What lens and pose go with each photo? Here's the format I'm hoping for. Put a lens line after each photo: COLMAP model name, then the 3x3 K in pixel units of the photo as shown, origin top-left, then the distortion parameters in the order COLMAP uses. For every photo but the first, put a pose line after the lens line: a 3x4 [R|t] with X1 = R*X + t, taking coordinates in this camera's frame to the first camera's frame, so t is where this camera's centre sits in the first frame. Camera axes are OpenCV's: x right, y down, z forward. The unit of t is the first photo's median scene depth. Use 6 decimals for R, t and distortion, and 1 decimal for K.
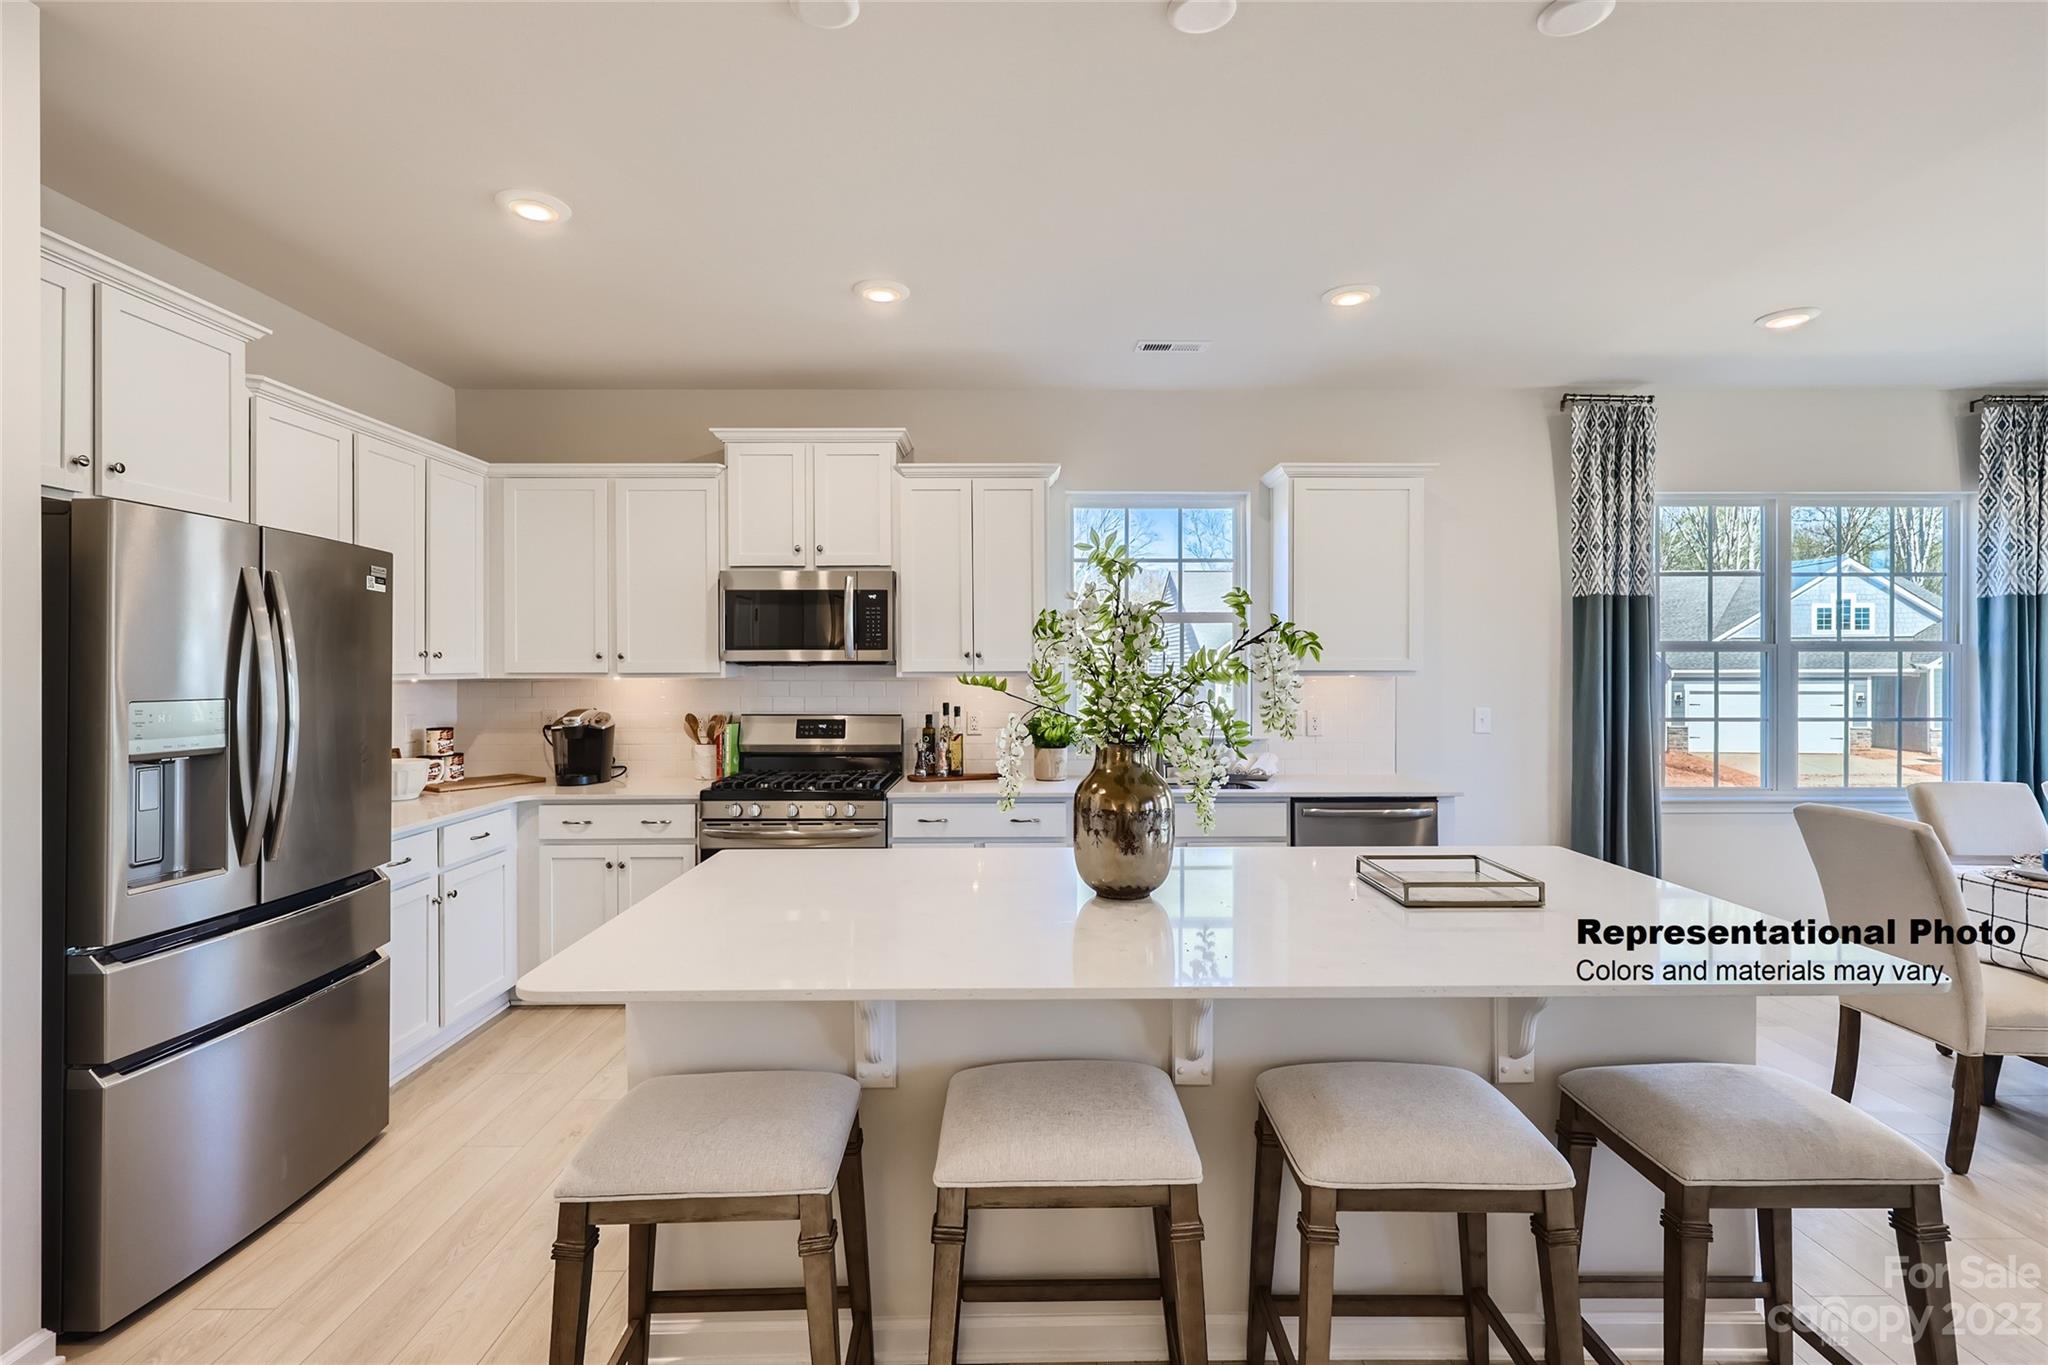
lens RADIAL K [[947.2, 0, 1022.2], [0, 947.2, 666.8], [0, 0, 1]] dist [-0.000143, 0.001255]
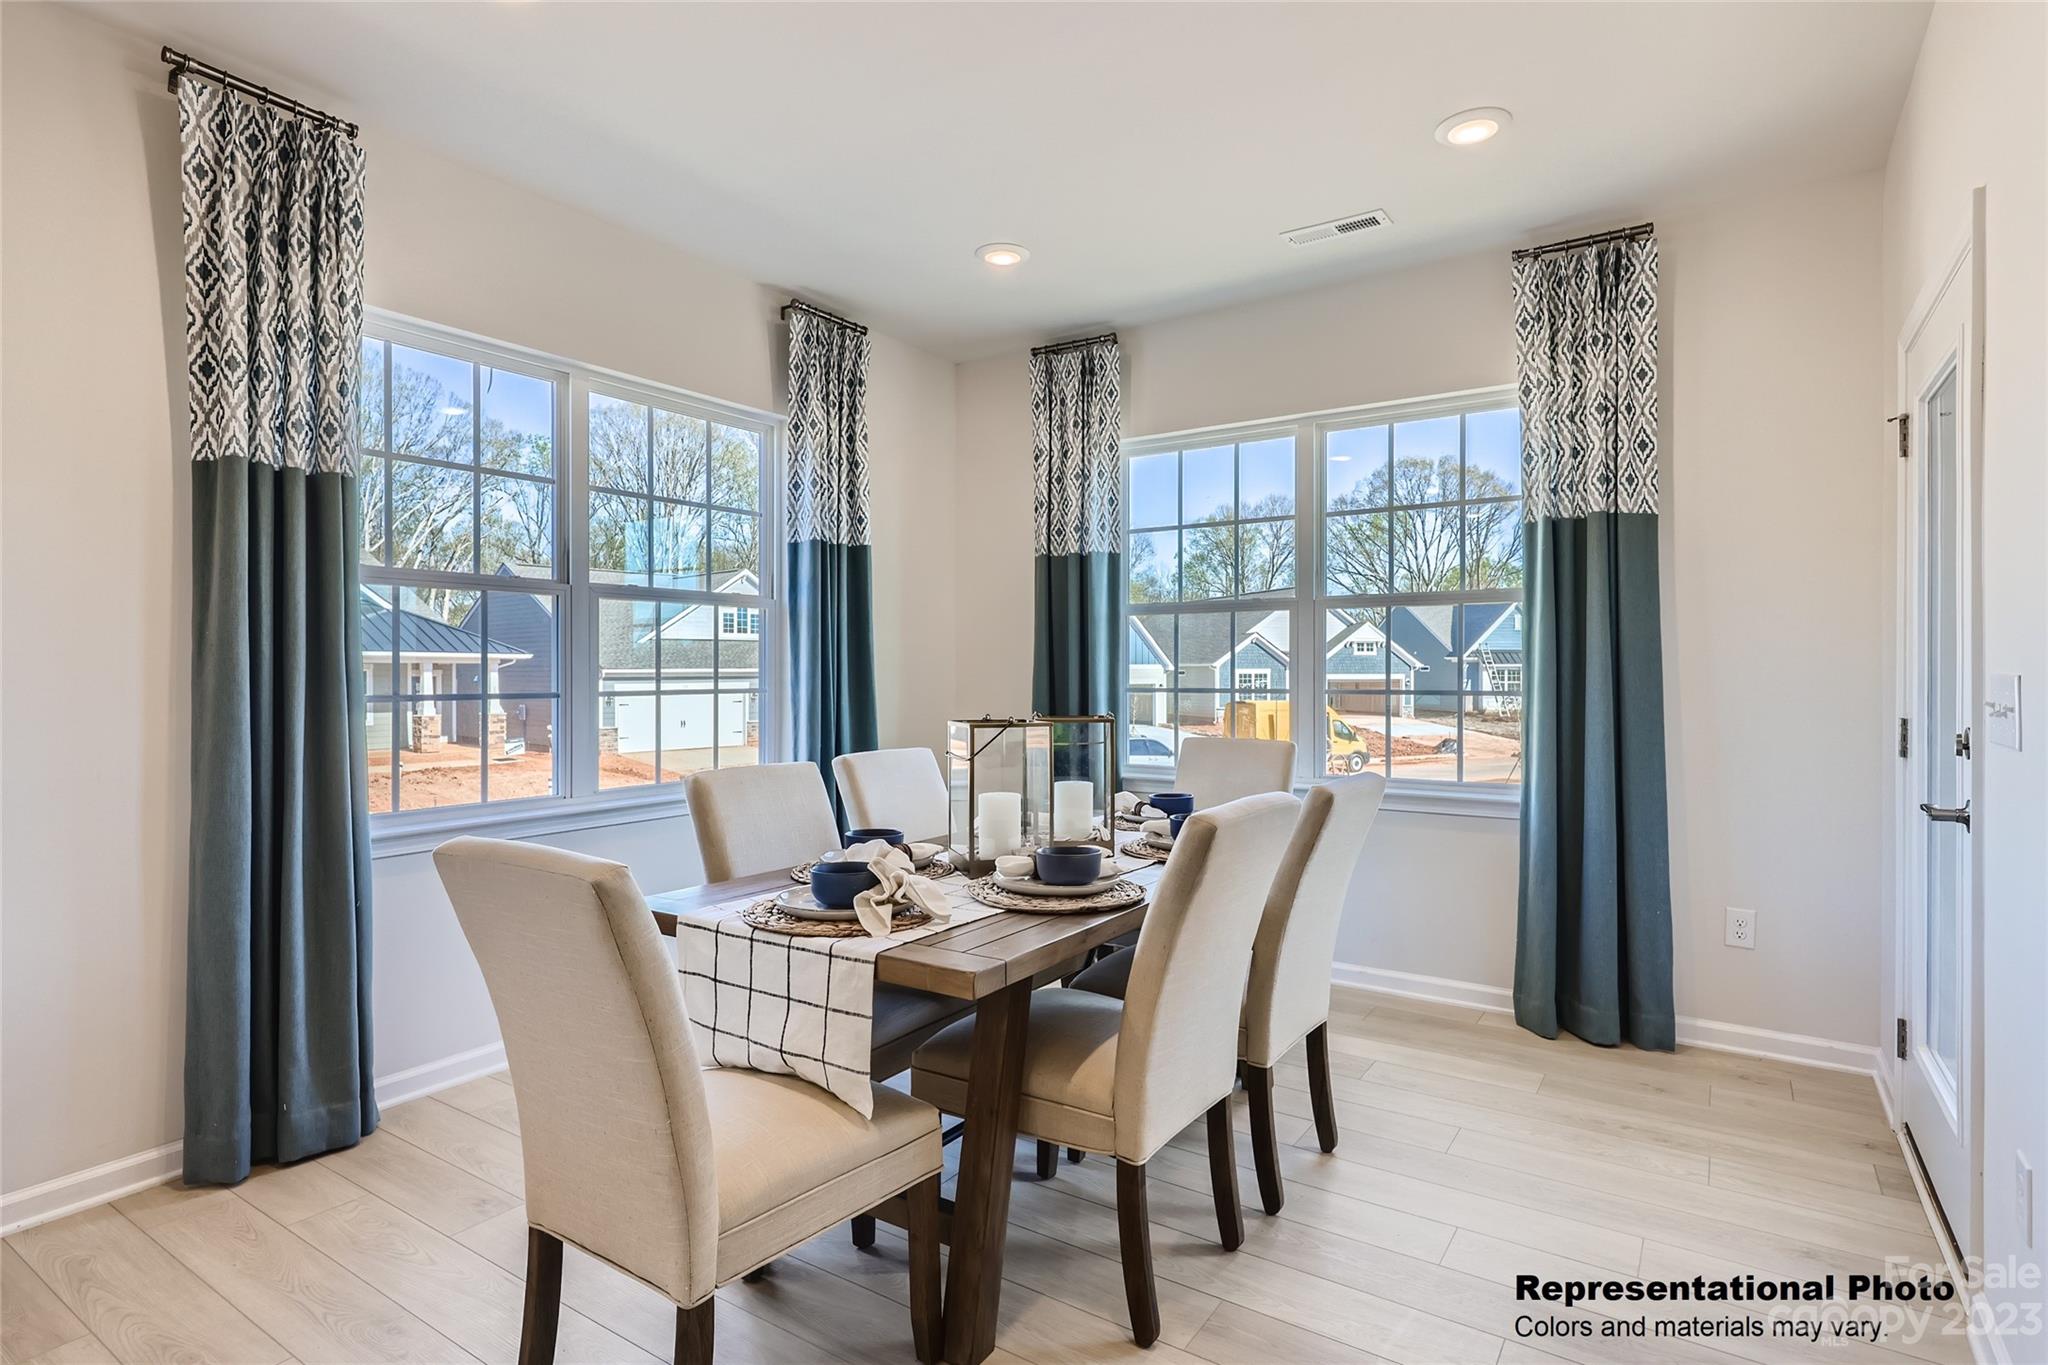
lens RADIAL K [[1045.4, 0, 1022.7], [0, 1045.4, 671.8], [0, 0, 1]] dist [0.001644, -0.000212]
pose [[0.567216, -0.000548, 0.823569, 0.377967], [0.000597, 1.000000, 0.000255, 0.041054], [-0.823569, 0.000347, 0.567216, 0.317464]]
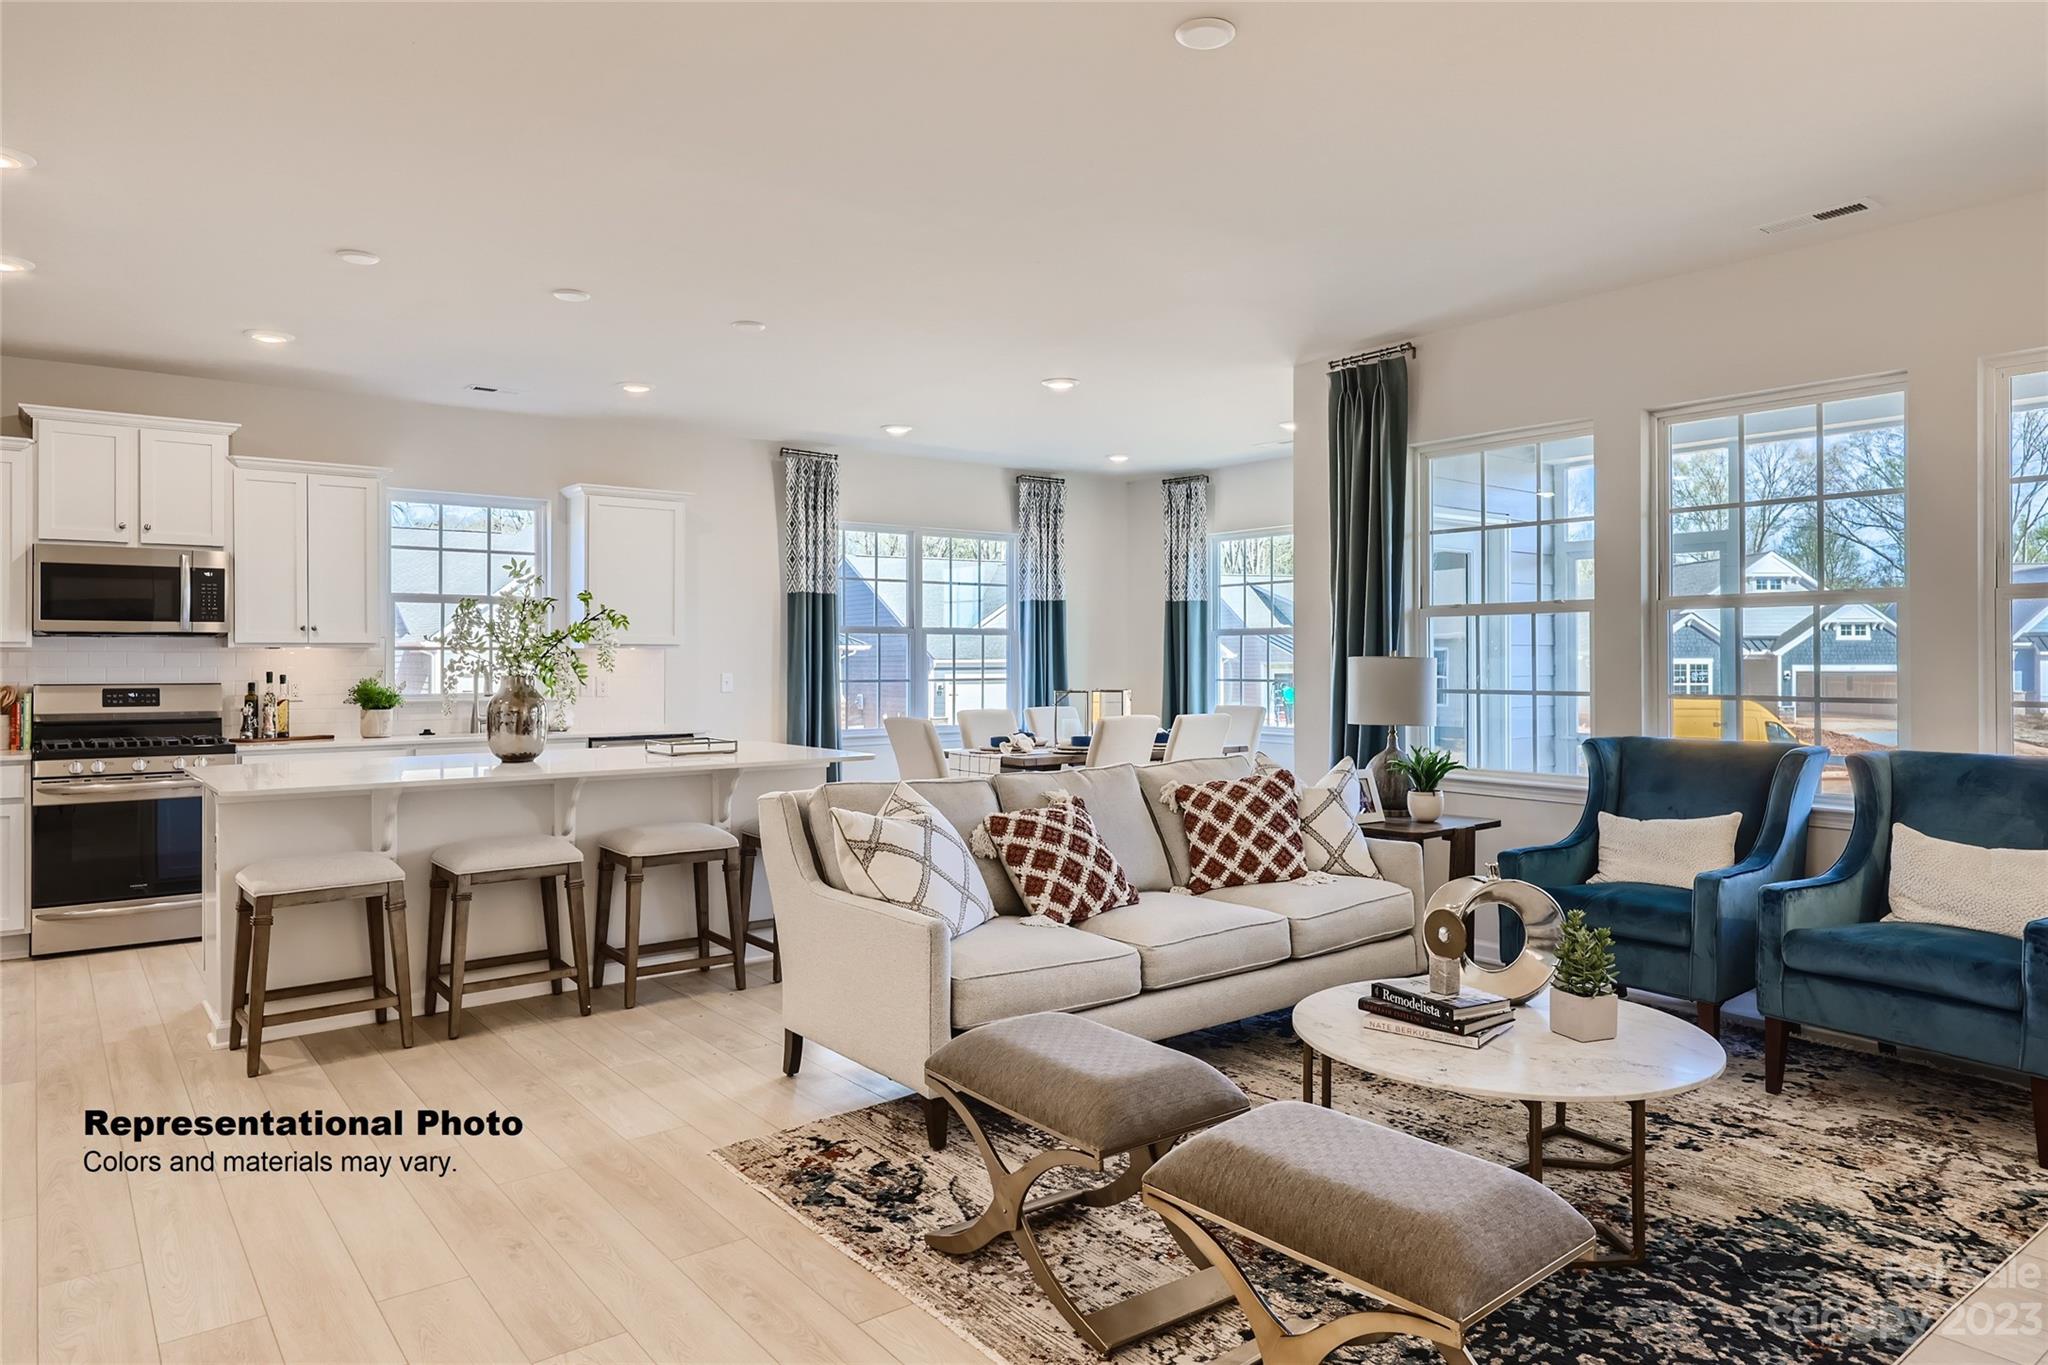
lens RADIAL K [[1273.2, 0, 1018.3], [0, 1273.2, 649.1], [0, 0, 1]] dist [-0.000158, 0.002937]
pose [[0.796155, 0.004395, 0.605077, -0.283609], [0.001560, 0.999955, -0.009316, 0.026805], [-0.605091, 0.008361, 0.796112, -0.703063]]
